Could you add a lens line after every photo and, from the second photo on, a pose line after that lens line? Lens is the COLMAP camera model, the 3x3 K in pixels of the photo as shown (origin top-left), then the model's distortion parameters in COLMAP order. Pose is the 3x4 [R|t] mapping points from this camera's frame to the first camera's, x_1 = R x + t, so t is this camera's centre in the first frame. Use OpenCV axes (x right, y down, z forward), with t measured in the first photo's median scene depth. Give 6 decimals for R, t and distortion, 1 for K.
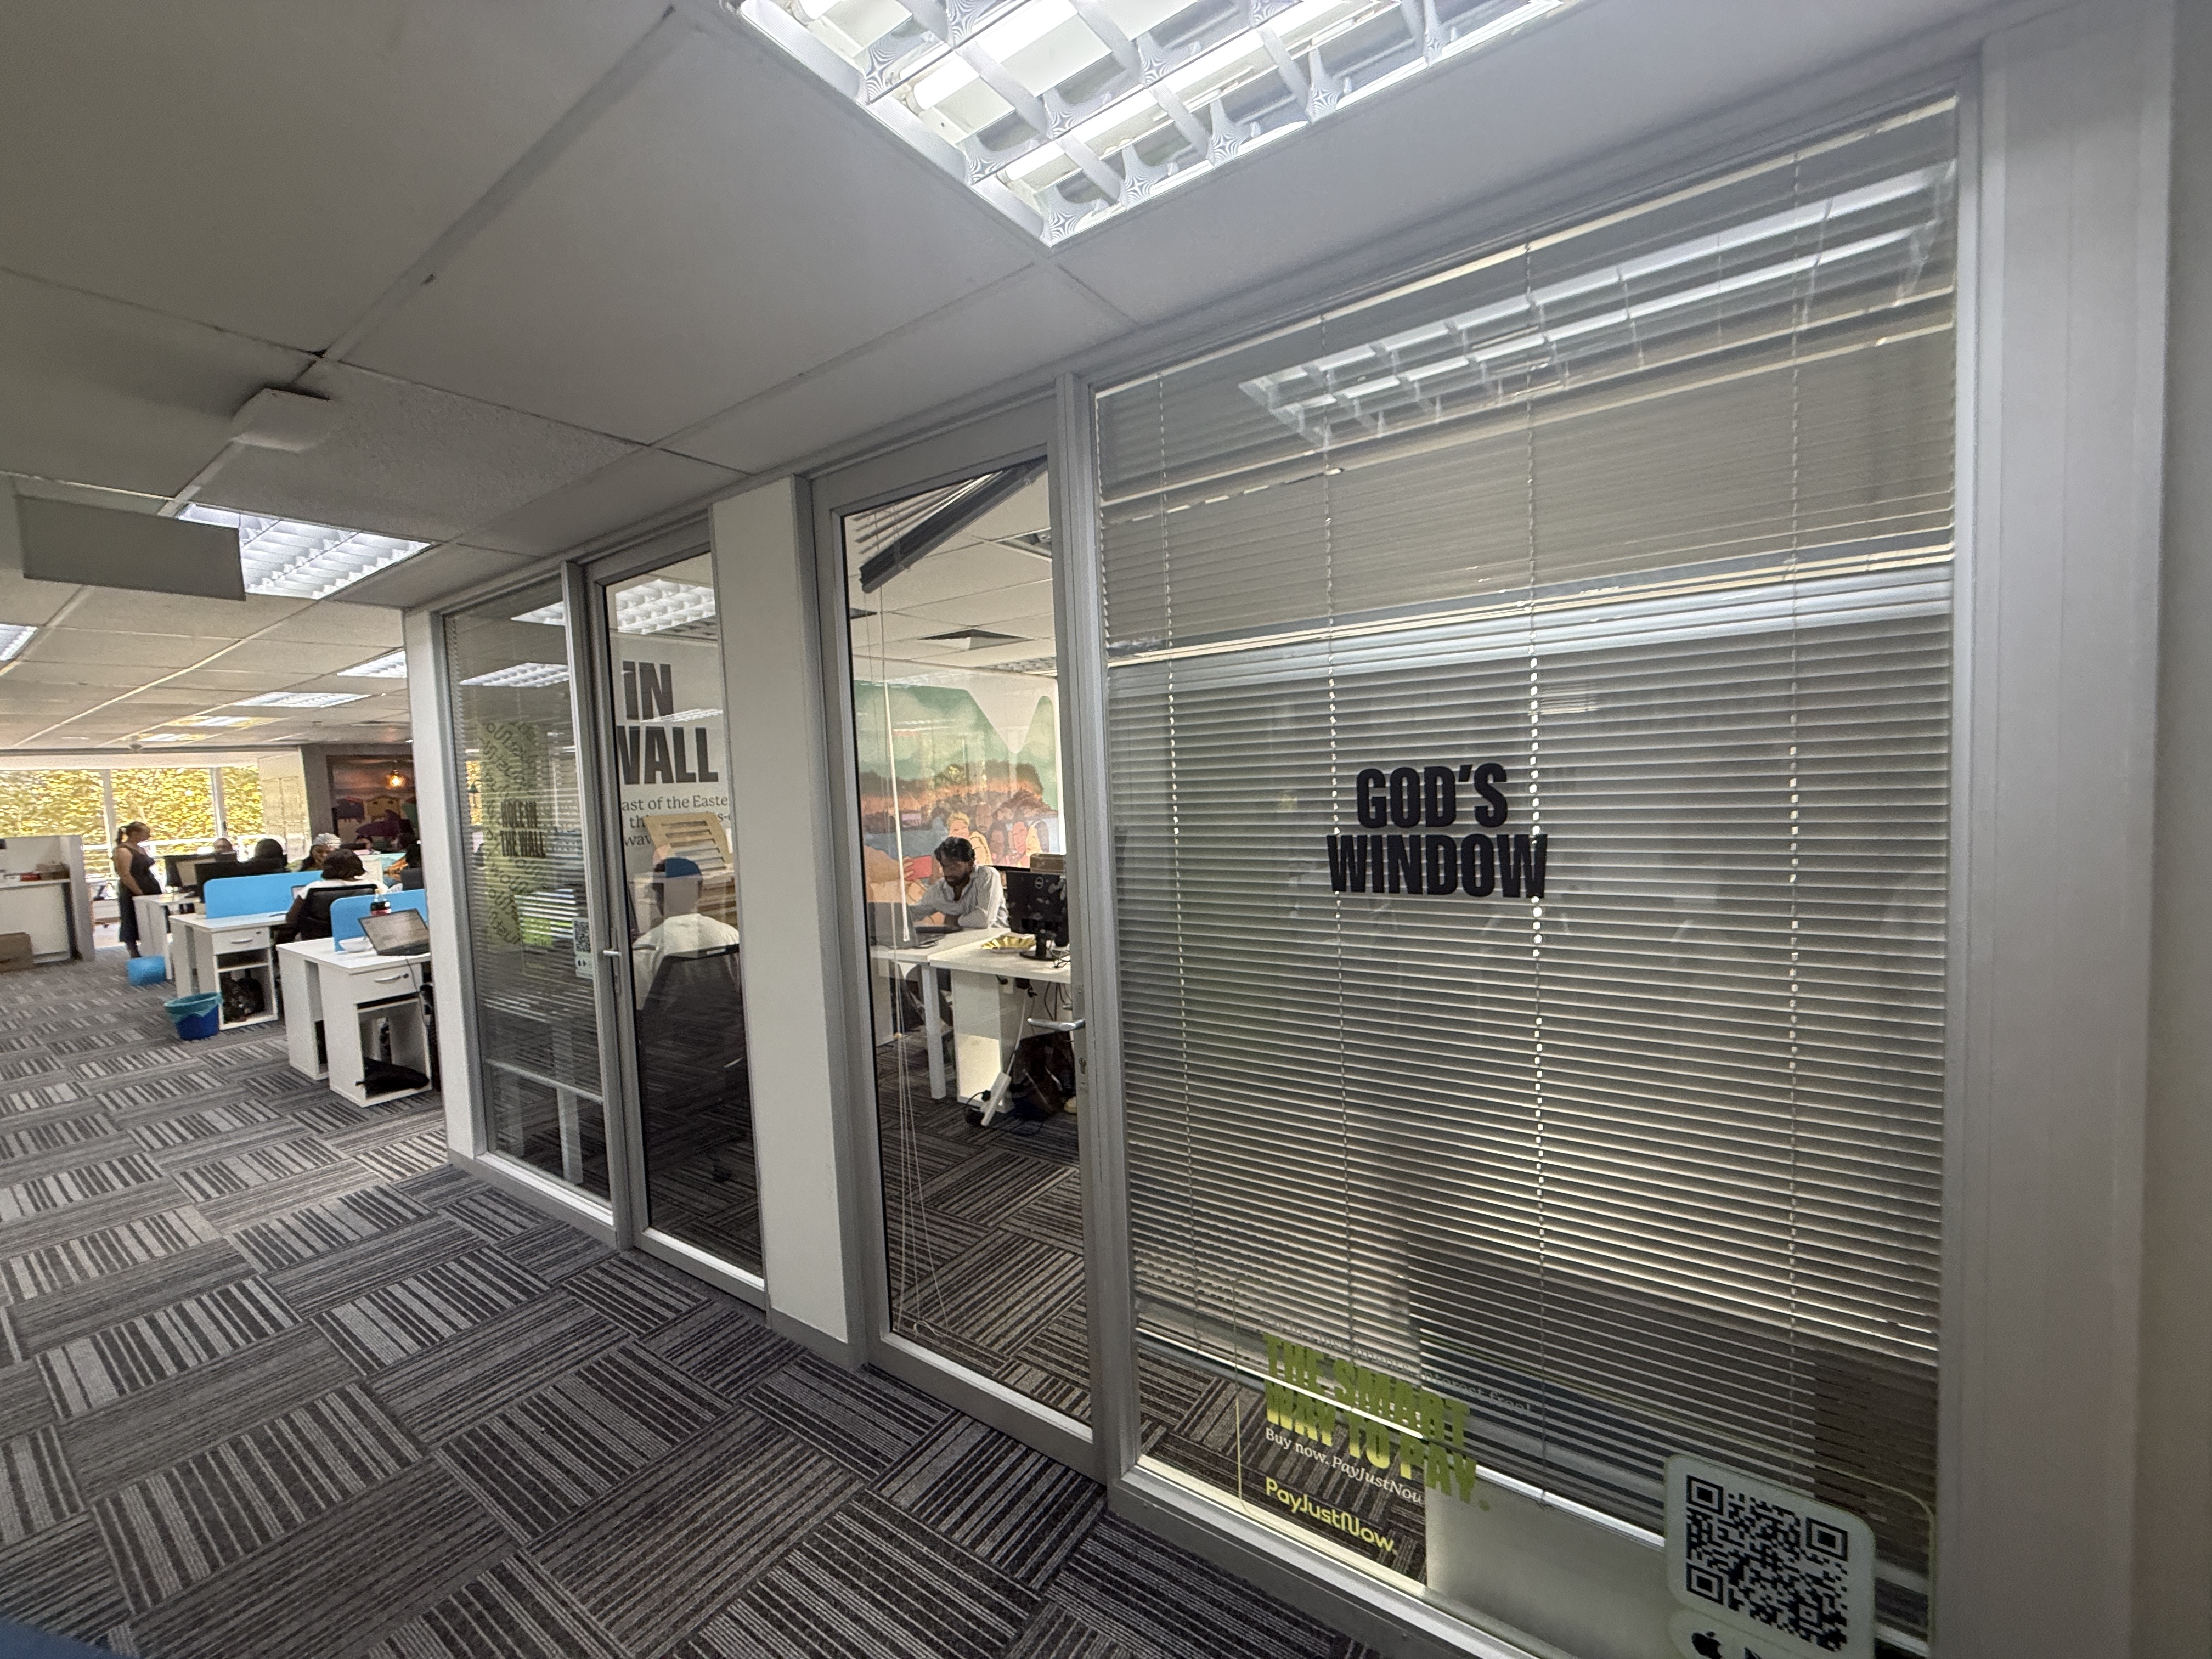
lens RADIAL K [[884.7, 0, 1105.3], [0, 884.7, 825.6], [0, 0, 1]] dist [0.001882, -0.000600]
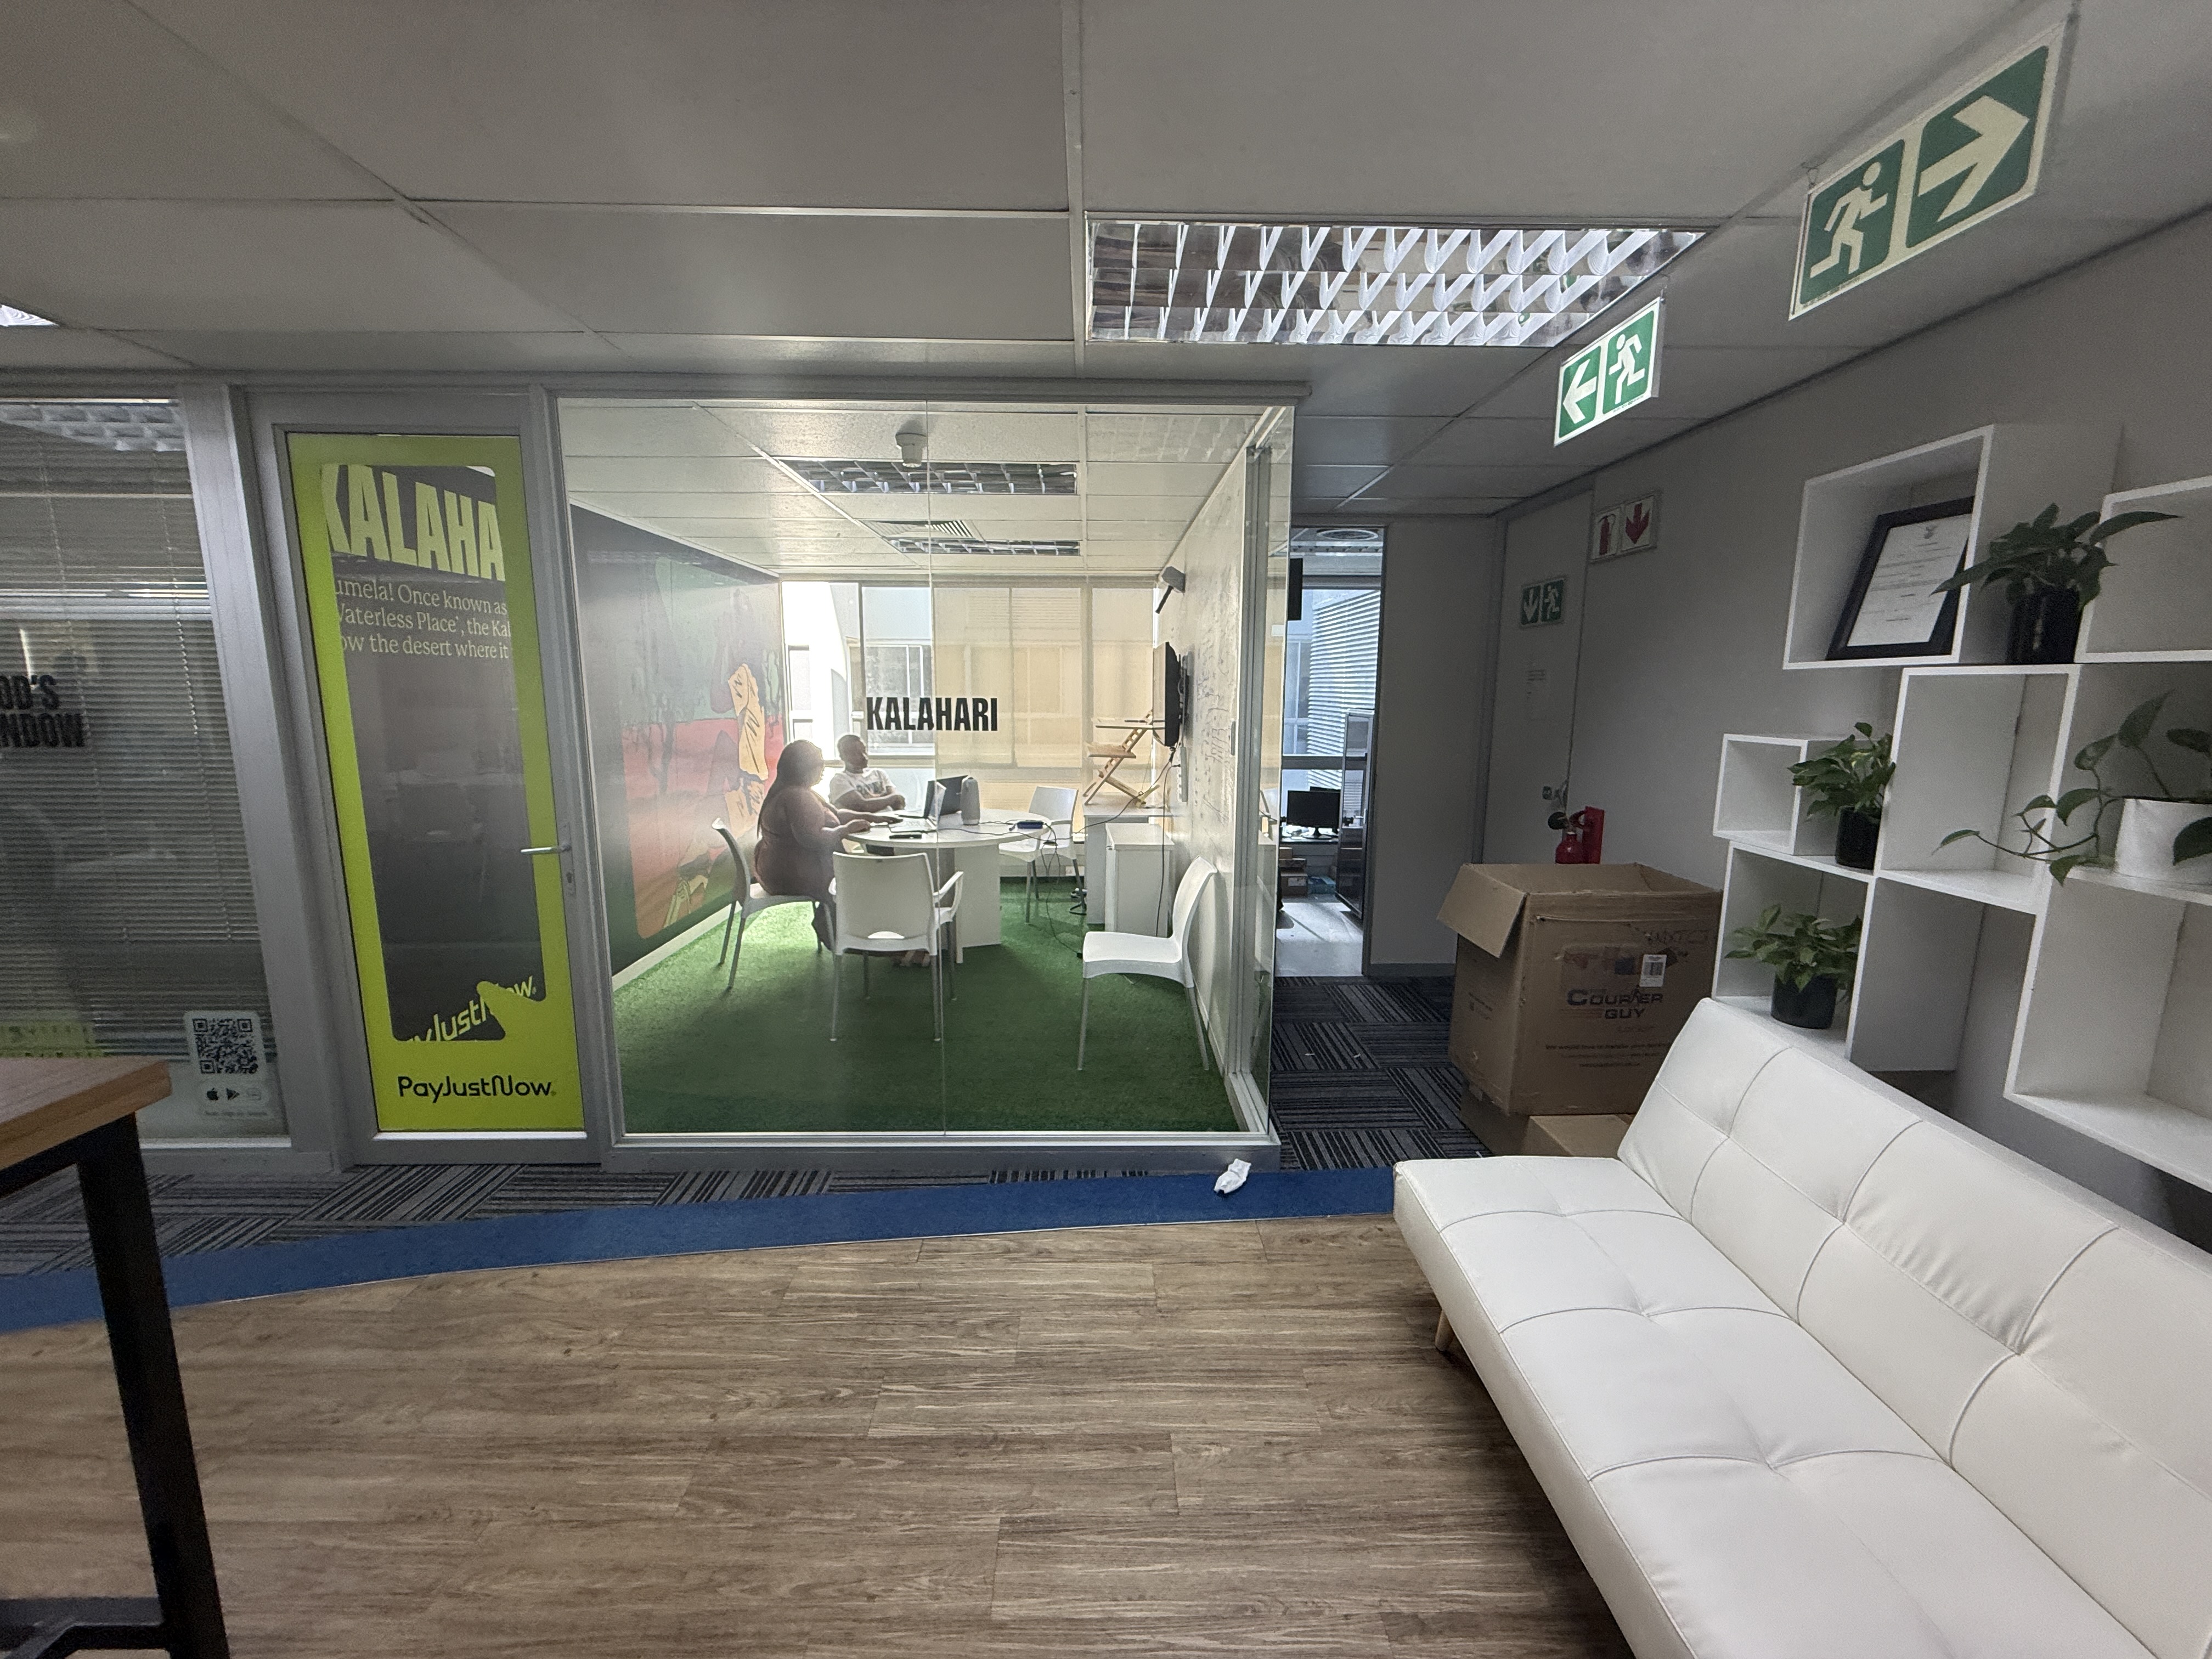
lens RADIAL K [[884.7, 0, 1104.2], [0, 884.7, 835.9], [0, 0, 1]] dist [0.001882, -0.000600]
pose [[0.813536, -0.054859, 0.578922, 1.238715], [-0.002626, 0.995184, 0.097994, 0.084415], [-0.581509, -0.081242, 0.809473, -1.961386]]
